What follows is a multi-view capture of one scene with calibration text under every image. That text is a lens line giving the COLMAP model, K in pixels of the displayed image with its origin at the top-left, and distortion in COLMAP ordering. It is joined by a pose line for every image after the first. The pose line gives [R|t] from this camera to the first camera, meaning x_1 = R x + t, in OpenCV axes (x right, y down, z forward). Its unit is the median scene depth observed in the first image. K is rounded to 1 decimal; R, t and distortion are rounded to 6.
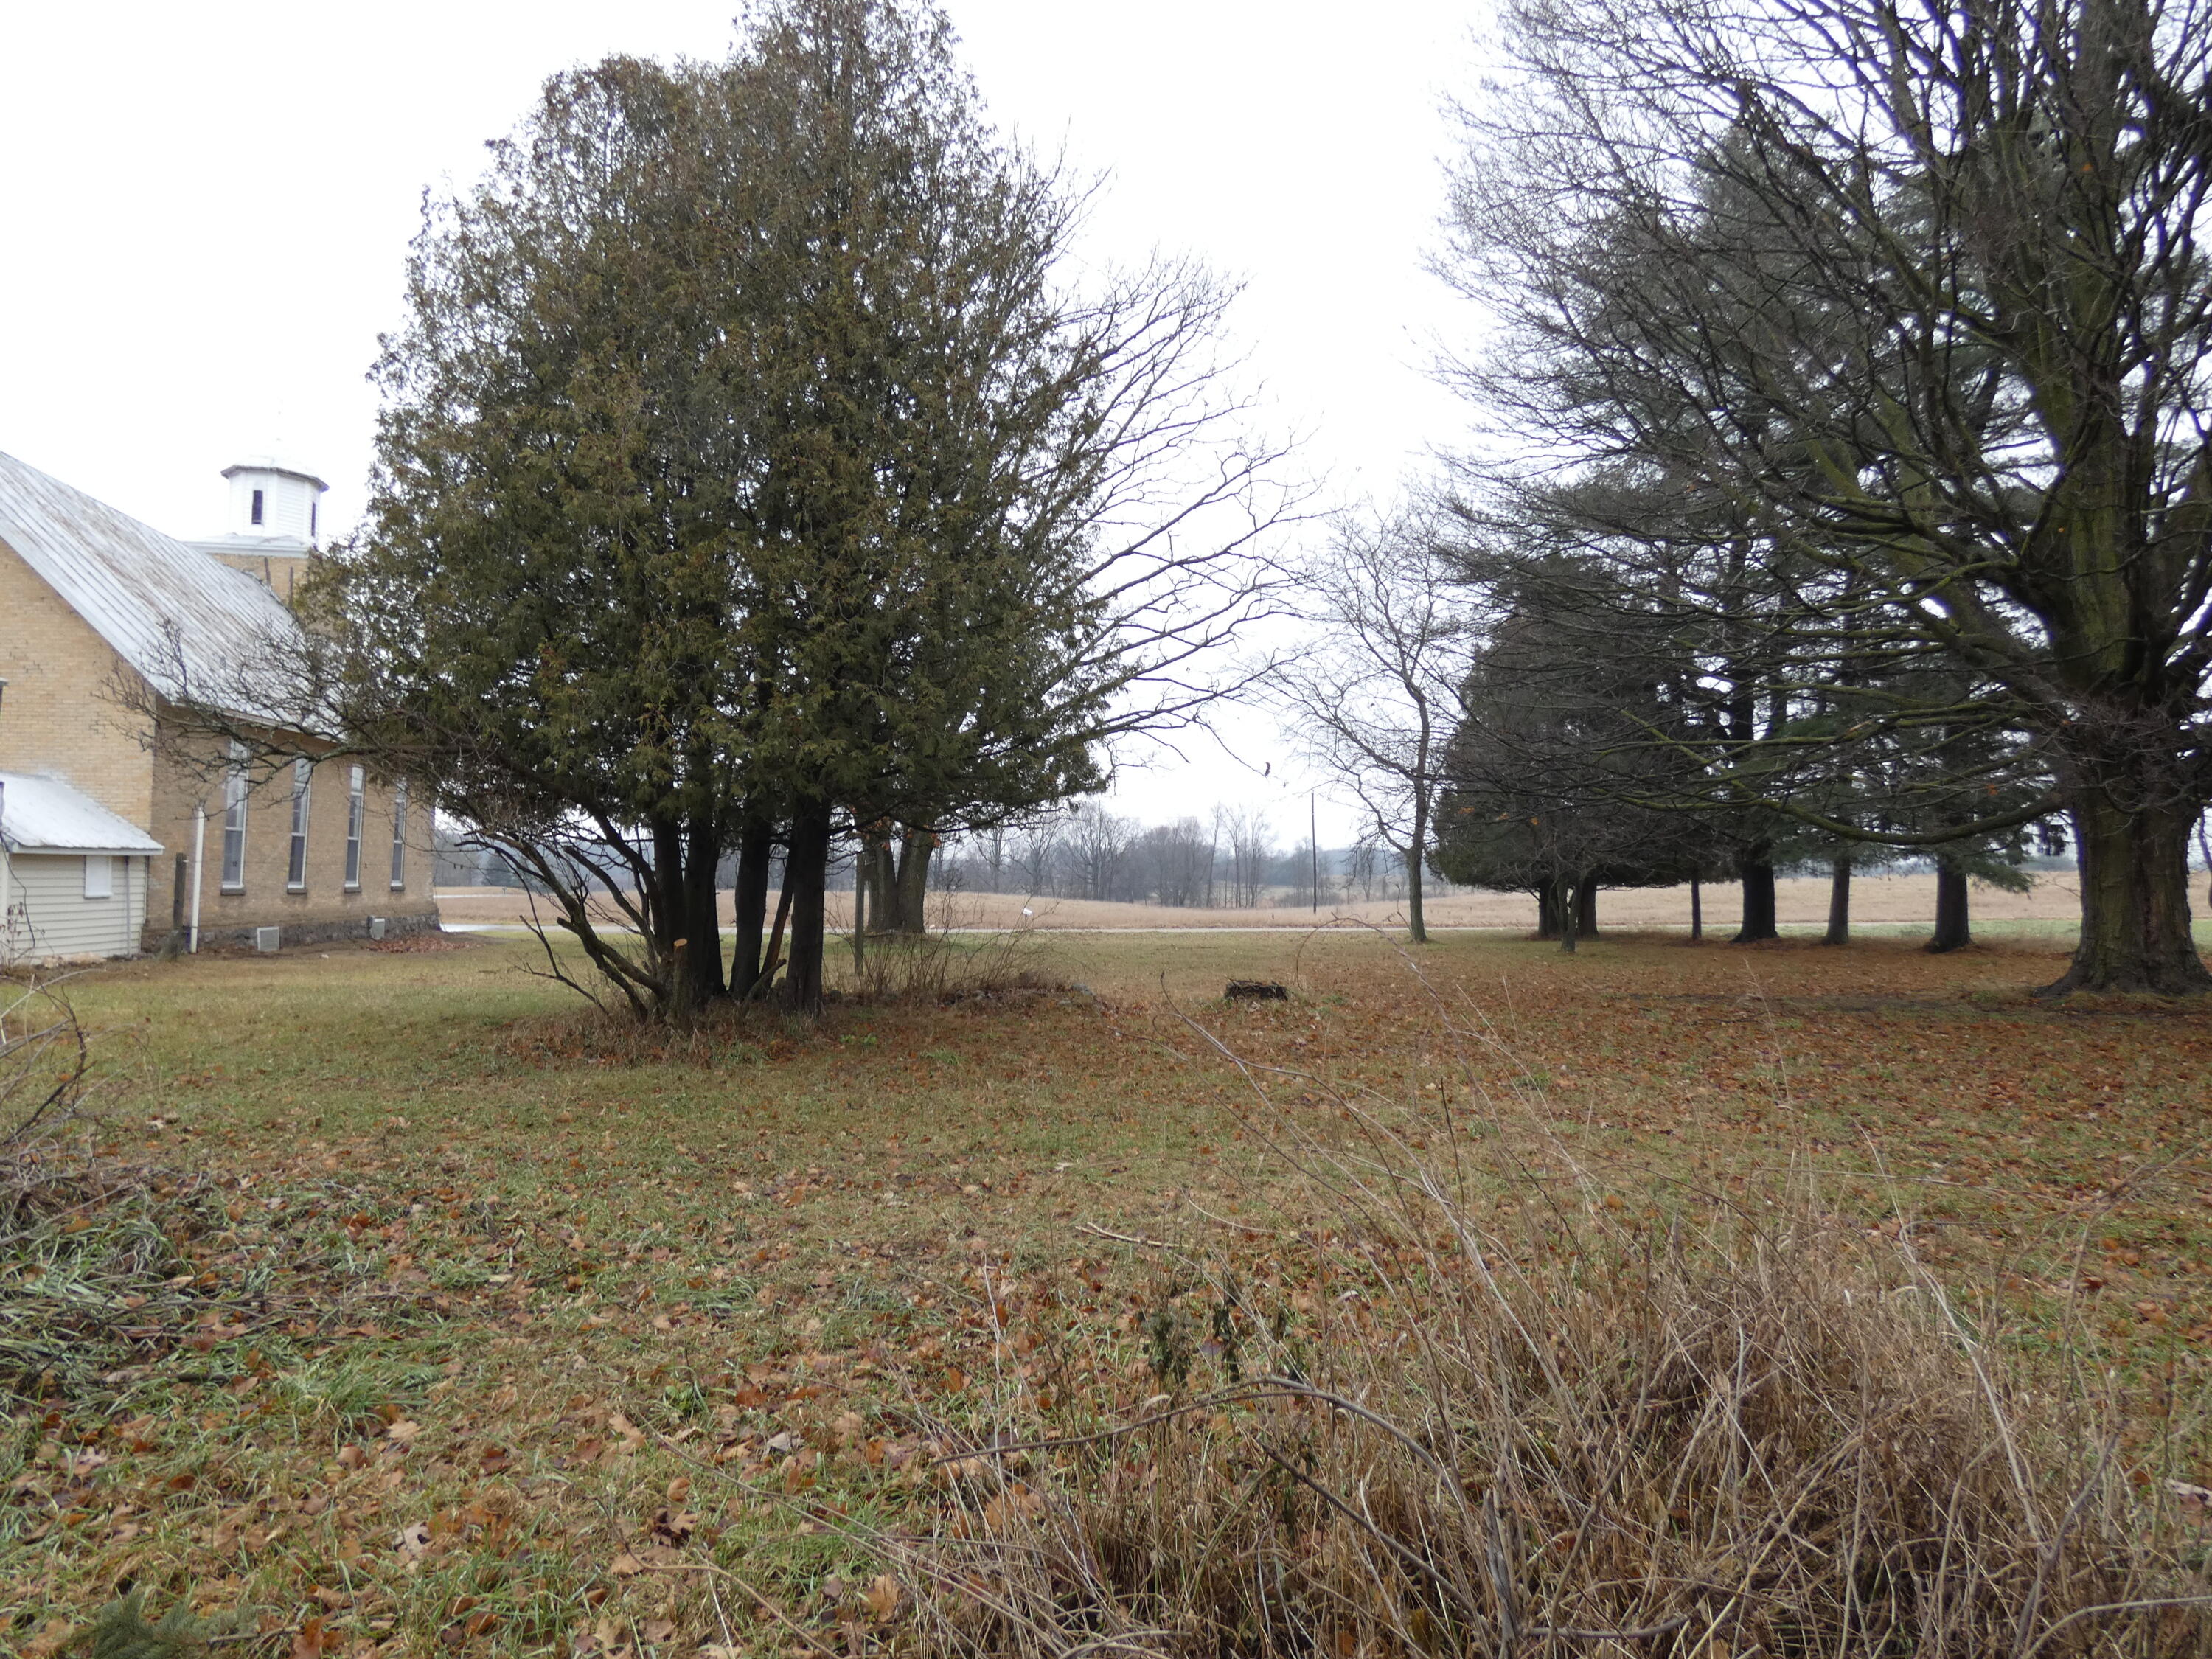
lens RADIAL K [[1310.7, 0, 1105.4], [0, 1310.7, 825.4], [0, 0, 1]] dist [0.001189, -0.020342]
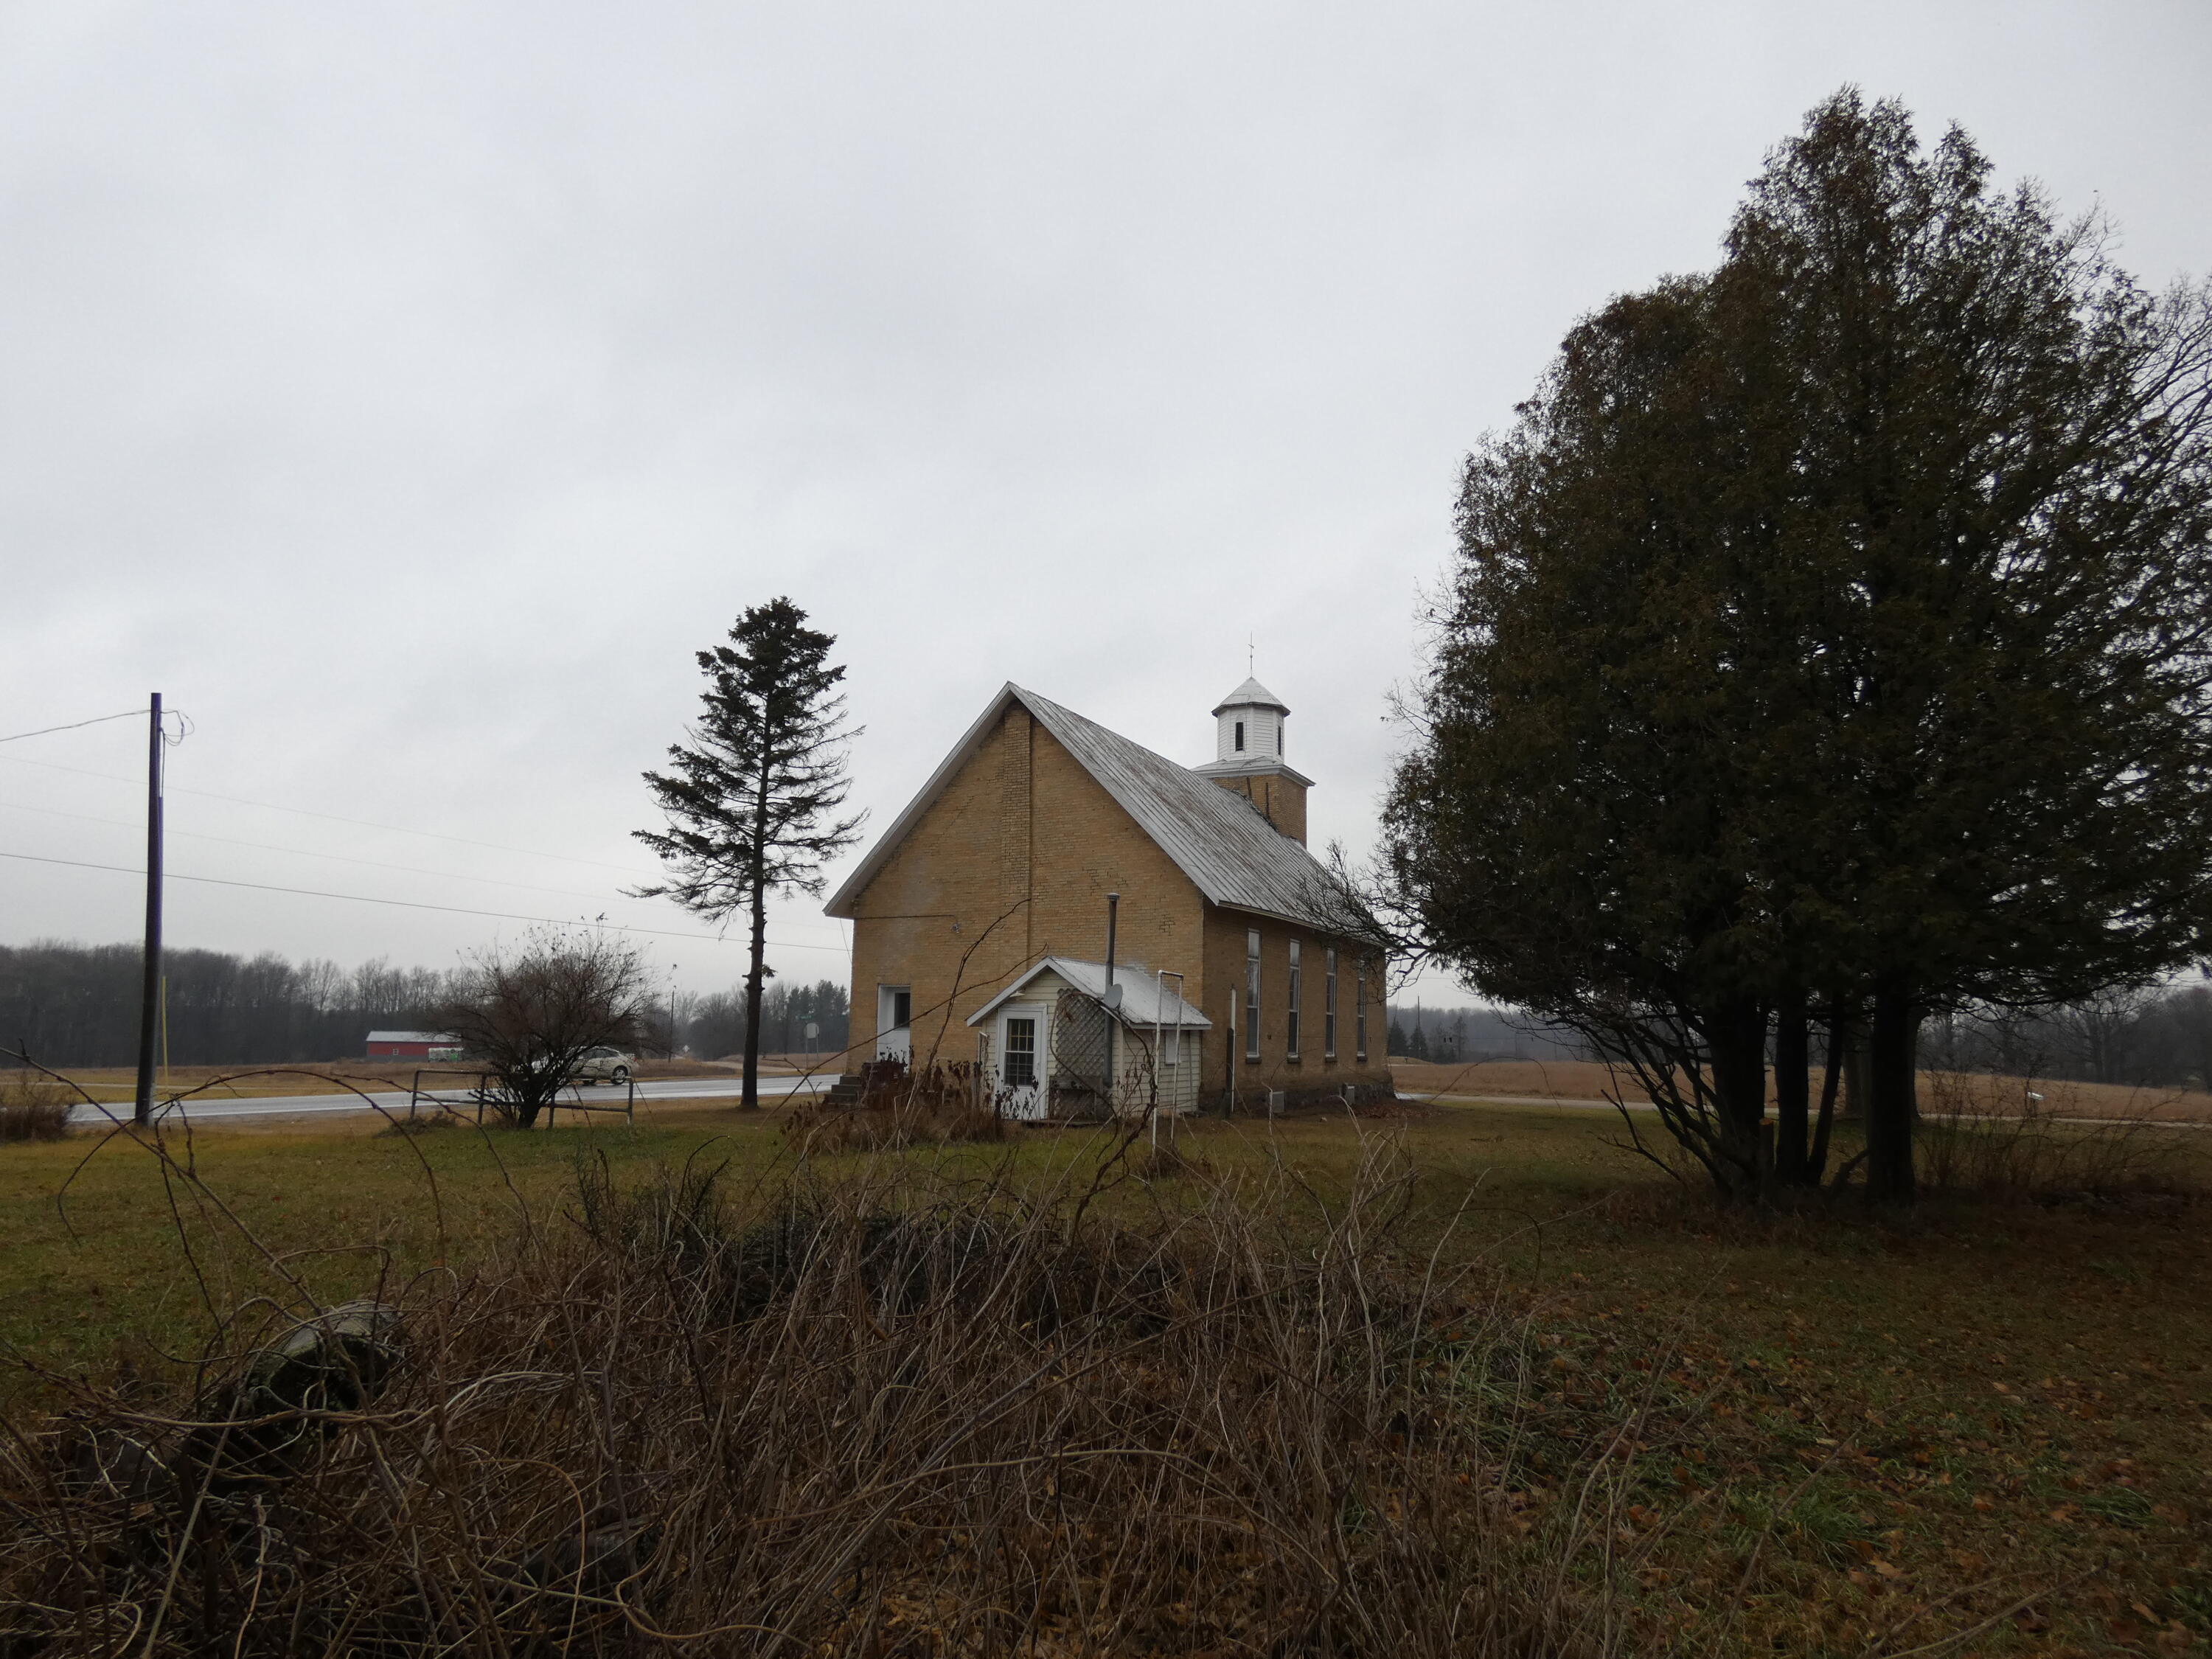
lens RADIAL K [[1319.5, 0, 1110.1], [0, 1319.5, 842.3], [0, 0, 1]] dist [-0.005985, 0.000138]
pose [[0.803069, -0.082117, -0.590201, -0.054971], [0.013481, 0.992709, -0.119777, -0.004285], [0.595734, 0.088233, 0.798321, -0.054443]]
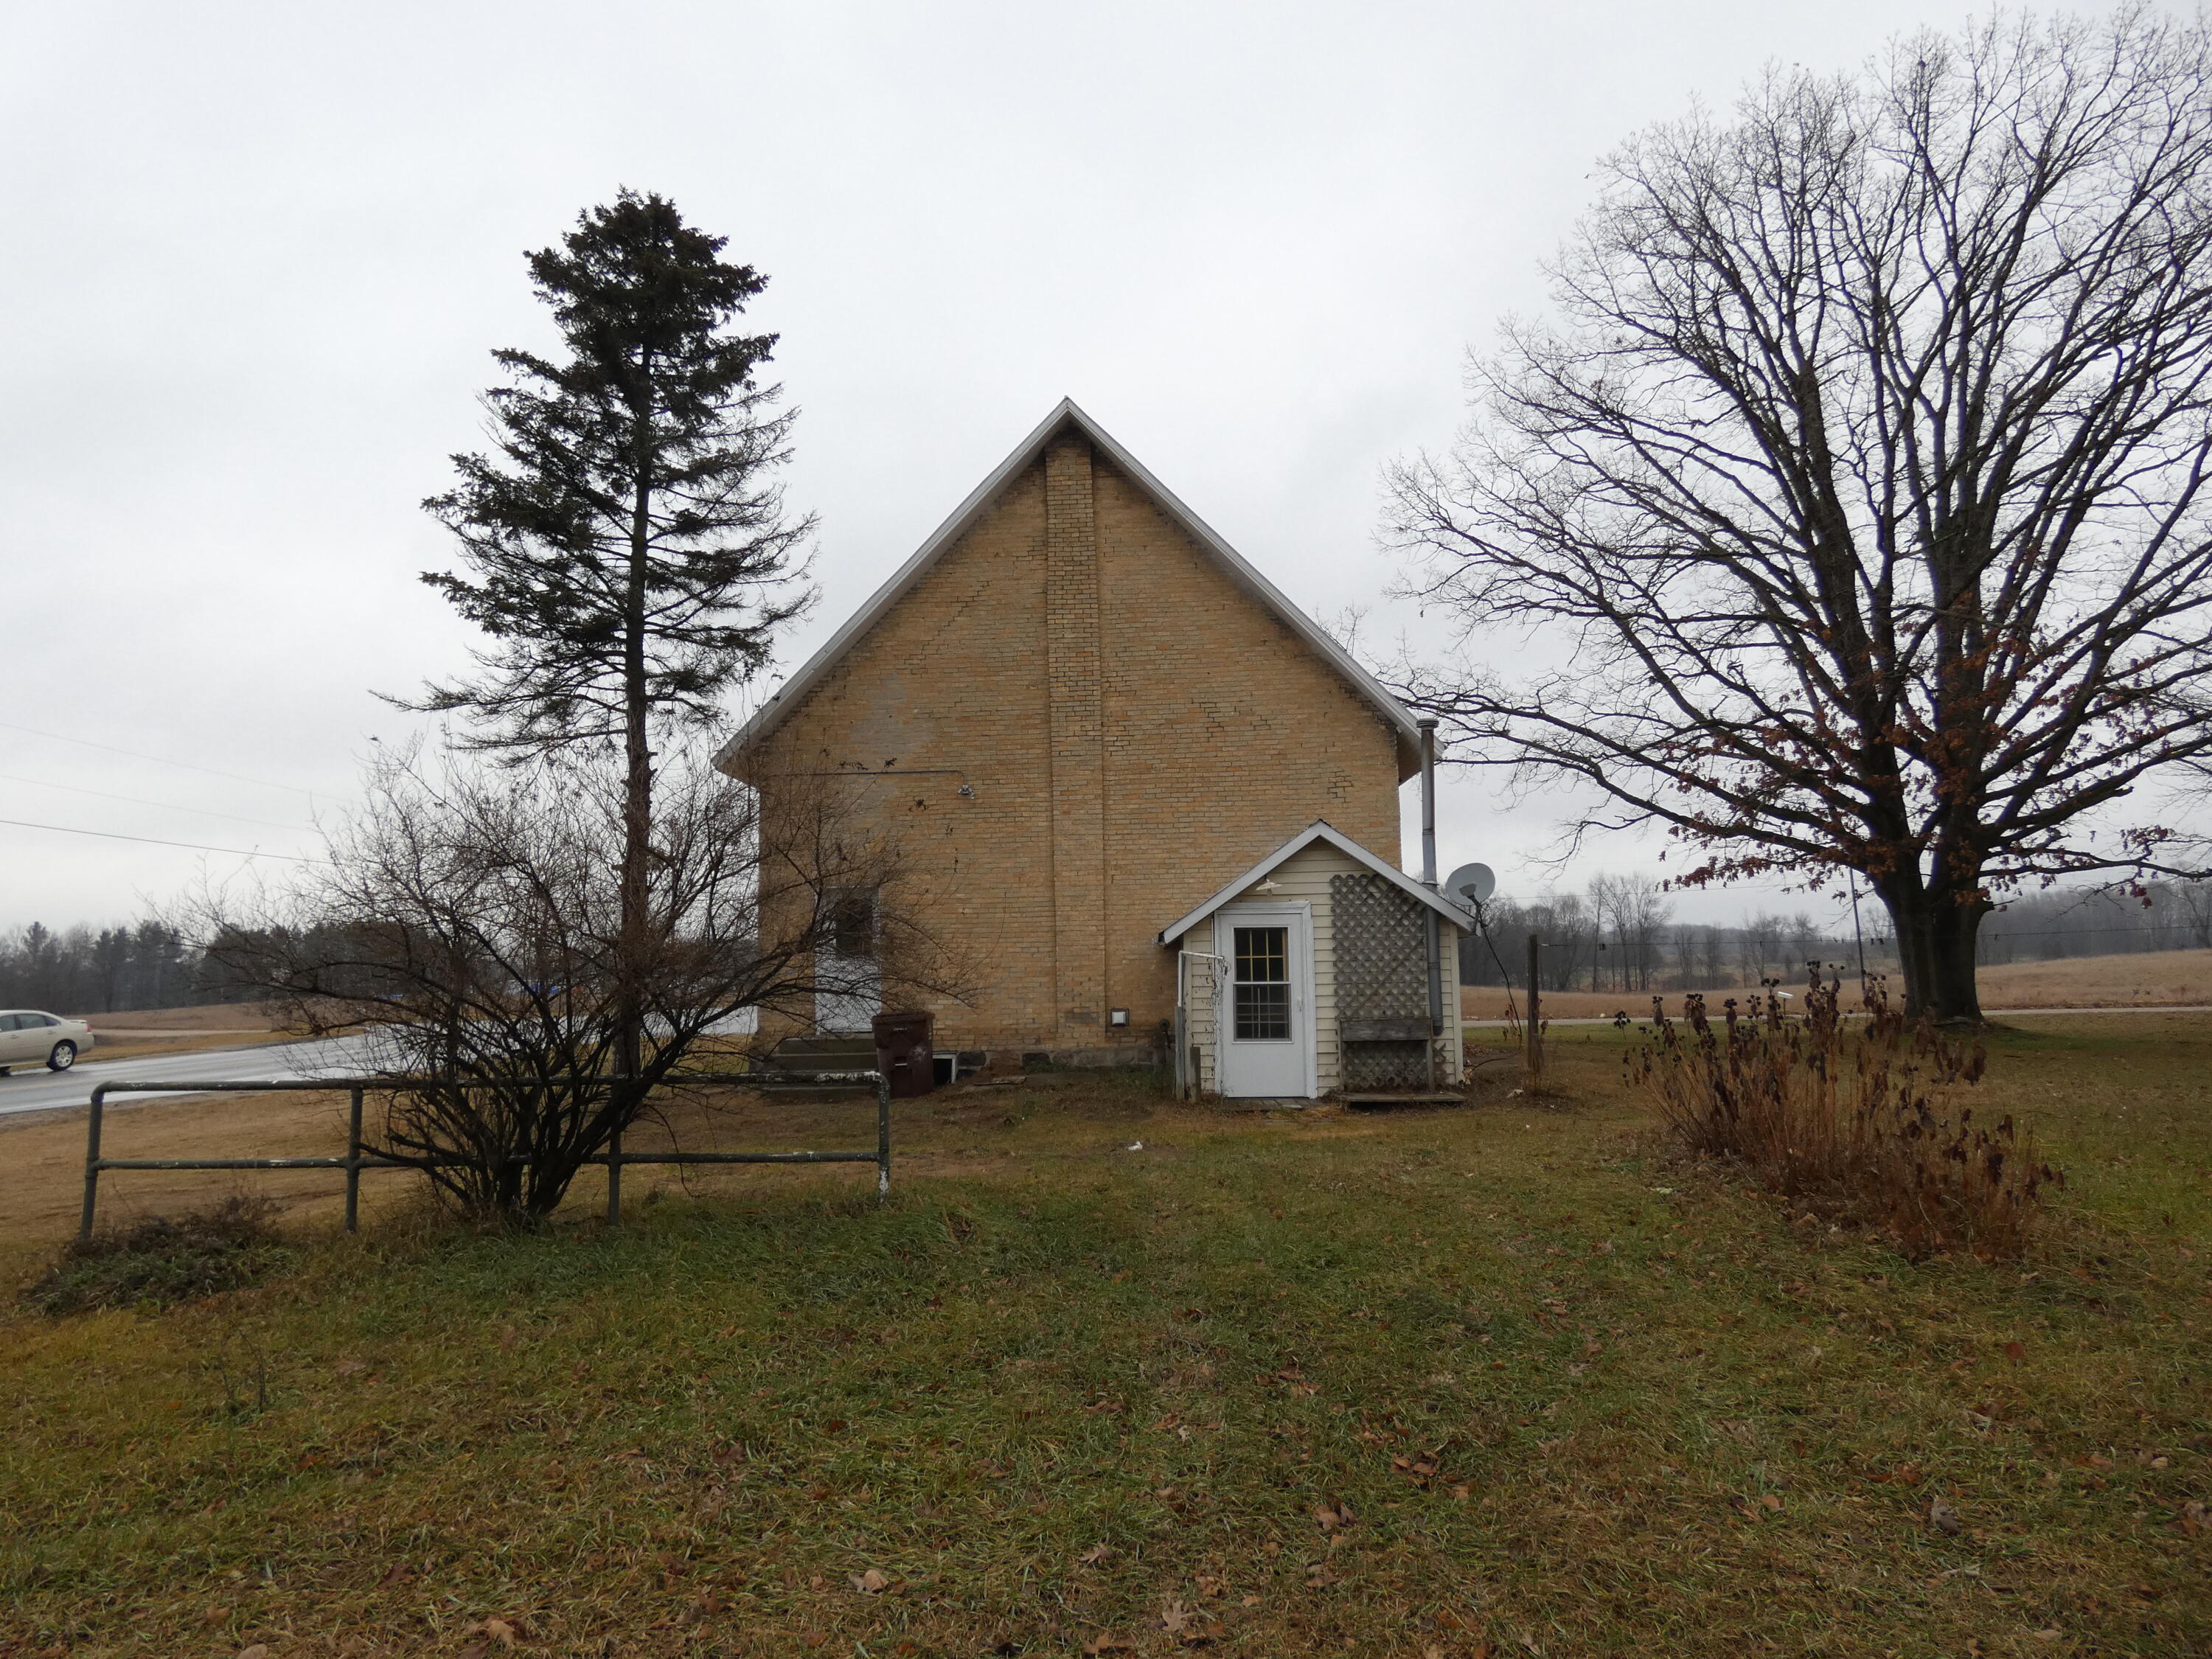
lens RADIAL K [[1312.7, 0, 1102.1], [0, 1312.7, 835.6], [0, 0, 1]] dist [0.003575, 0.000589]
pose [[0.978095, -0.045727, -0.203074, -0.723469], [0.033379, 0.997403, -0.063822, 0.002614], [0.205465, 0.055646, 0.977081, 0.142111]]
